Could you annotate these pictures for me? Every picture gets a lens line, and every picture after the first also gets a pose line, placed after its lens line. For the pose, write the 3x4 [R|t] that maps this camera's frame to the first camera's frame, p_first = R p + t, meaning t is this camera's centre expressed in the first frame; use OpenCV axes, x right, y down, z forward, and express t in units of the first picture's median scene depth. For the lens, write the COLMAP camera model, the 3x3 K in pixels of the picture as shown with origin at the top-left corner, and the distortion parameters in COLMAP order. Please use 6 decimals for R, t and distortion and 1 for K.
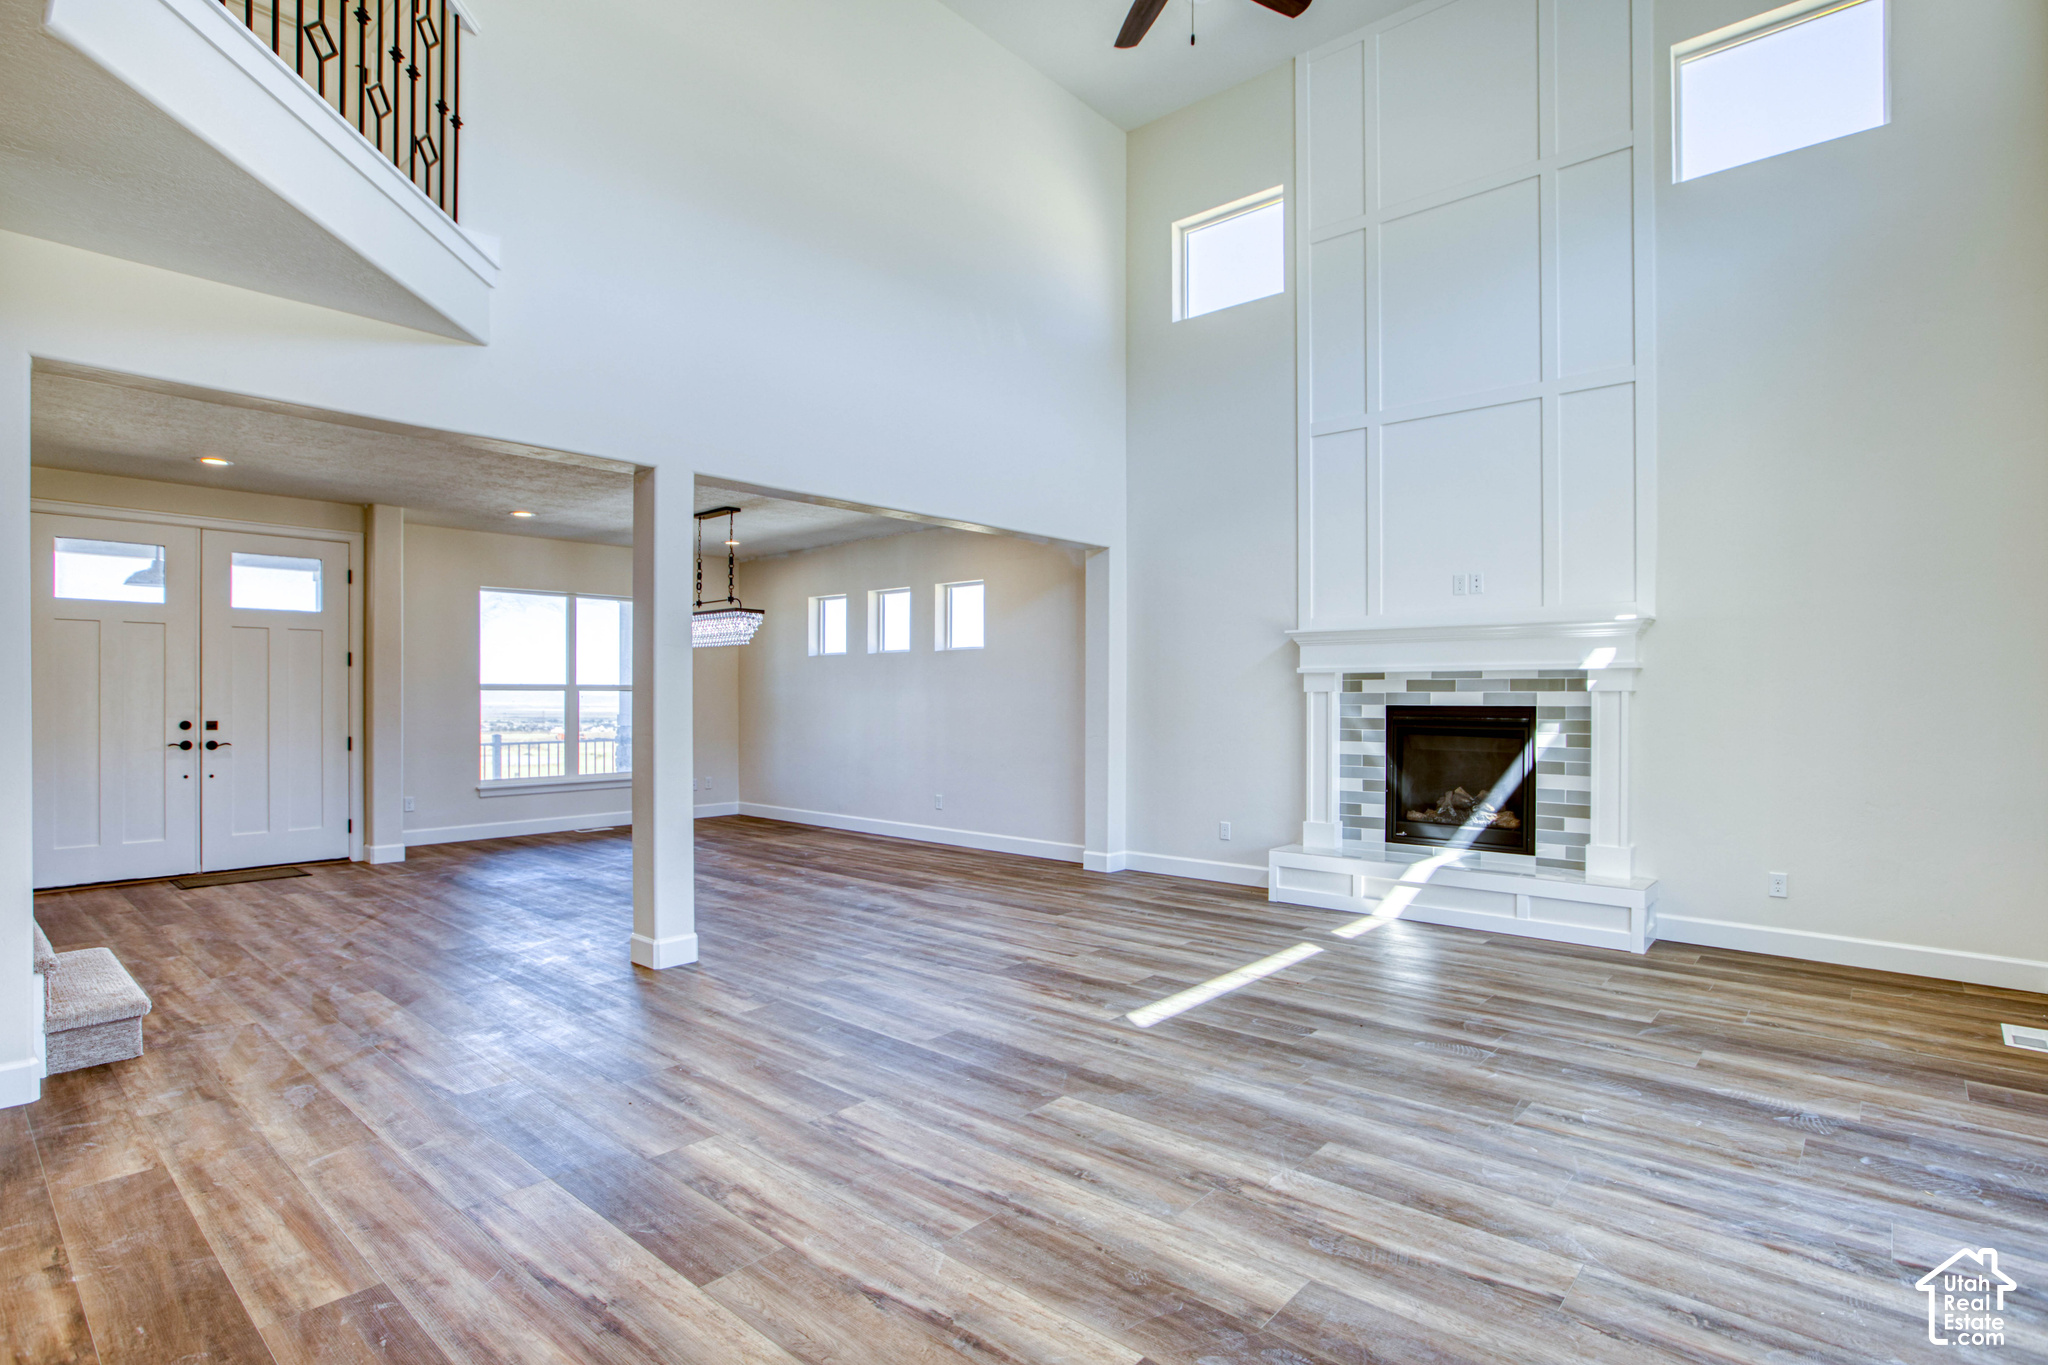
lens RADIAL K [[993.6, 0, 1028.1], [0, 993.6, 690.8], [0, 0, 1]] dist [-0.013378, -0.000202]
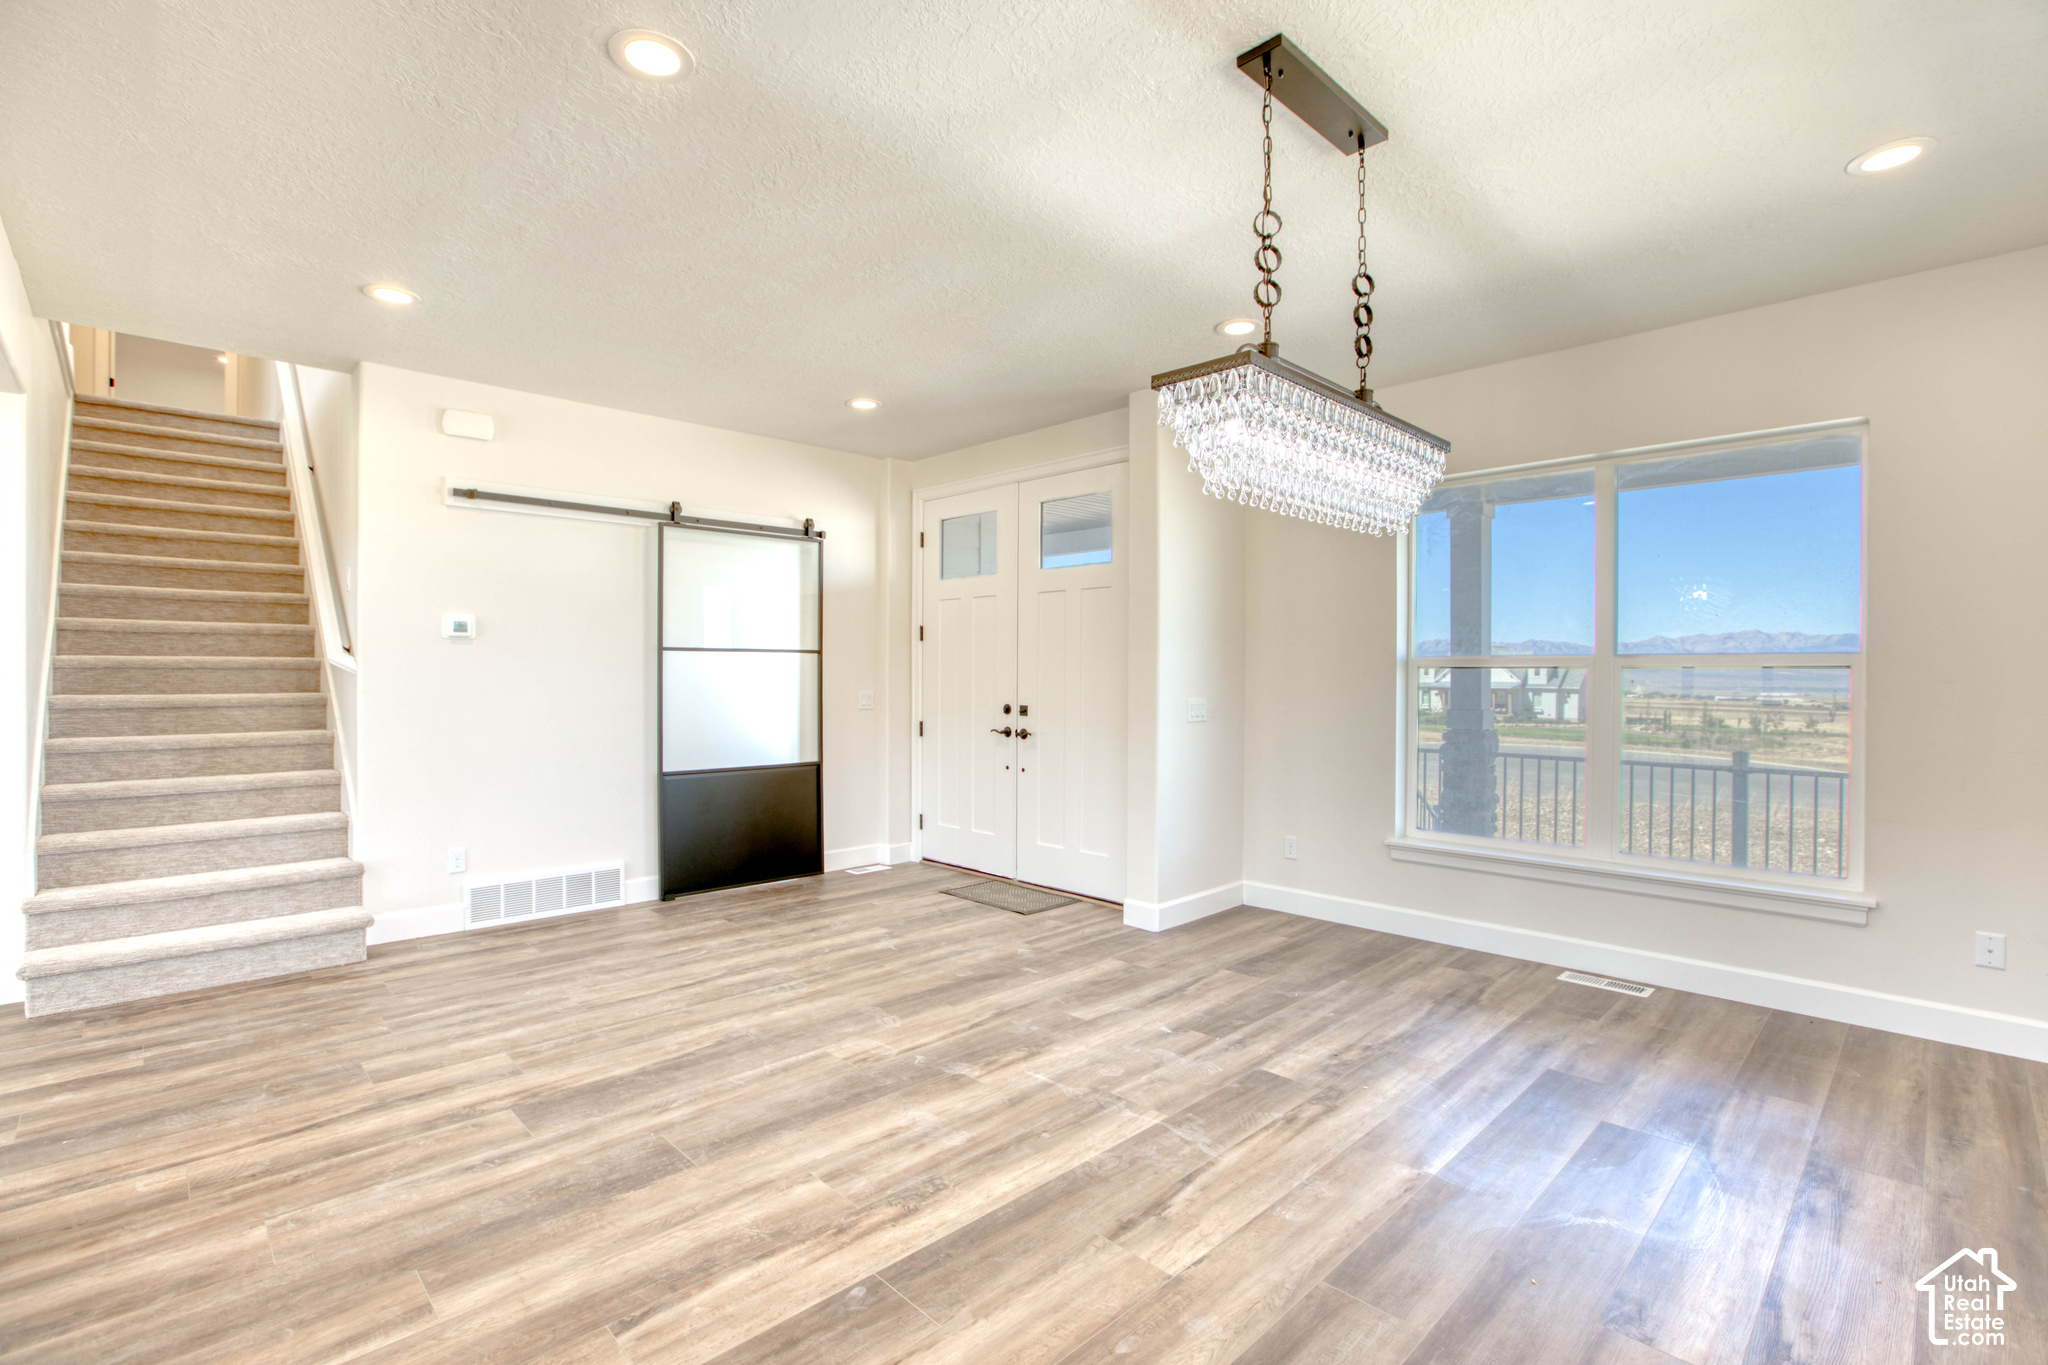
lens RADIAL K [[937.7, 0, 1027.4], [0, 937.7, 683.6], [0, 0, 1]] dist [-0.005831, 0.000722]
pose [[-0.078911, 0.001715, -0.996880, -0.014422], [0.000314, 0.999999, 0.001695, 0.017080], [0.996882, -0.000180, -0.078911, 1.893797]]
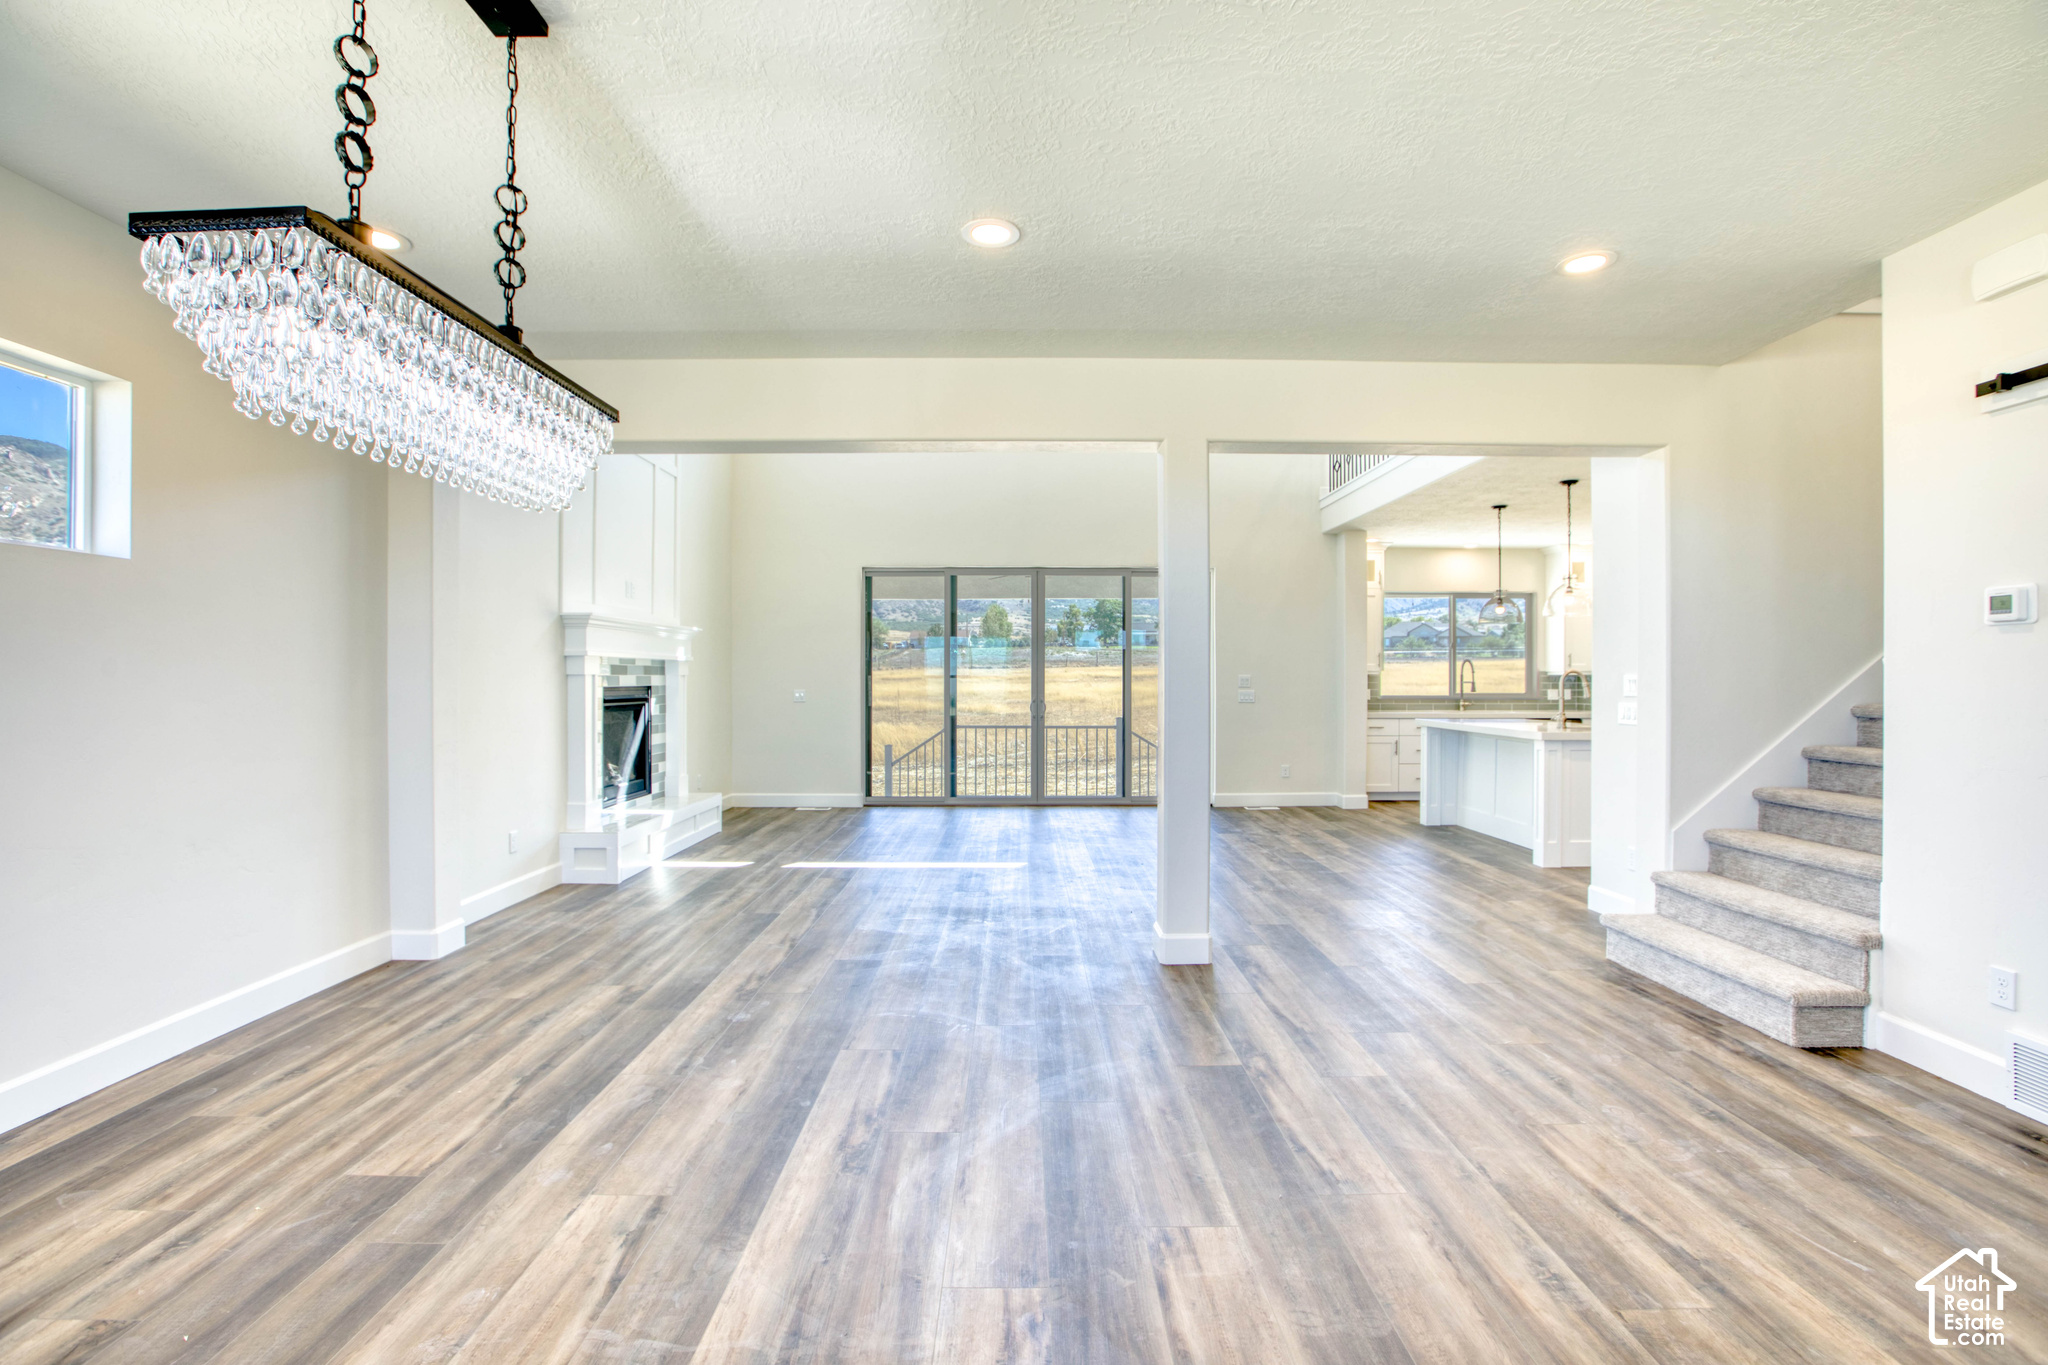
lens RADIAL K [[937.7, 0, 1032.8], [0, 937.7, 678.7], [0, 0, 1]] dist [-0.005831, 0.000722]
pose [[-0.665668, -0.001563, 0.746246, -1.172824], [-0.003771, 0.999992, -0.001269, 0.008290], [-0.746238, -0.003658, -0.665669, 2.122879]]
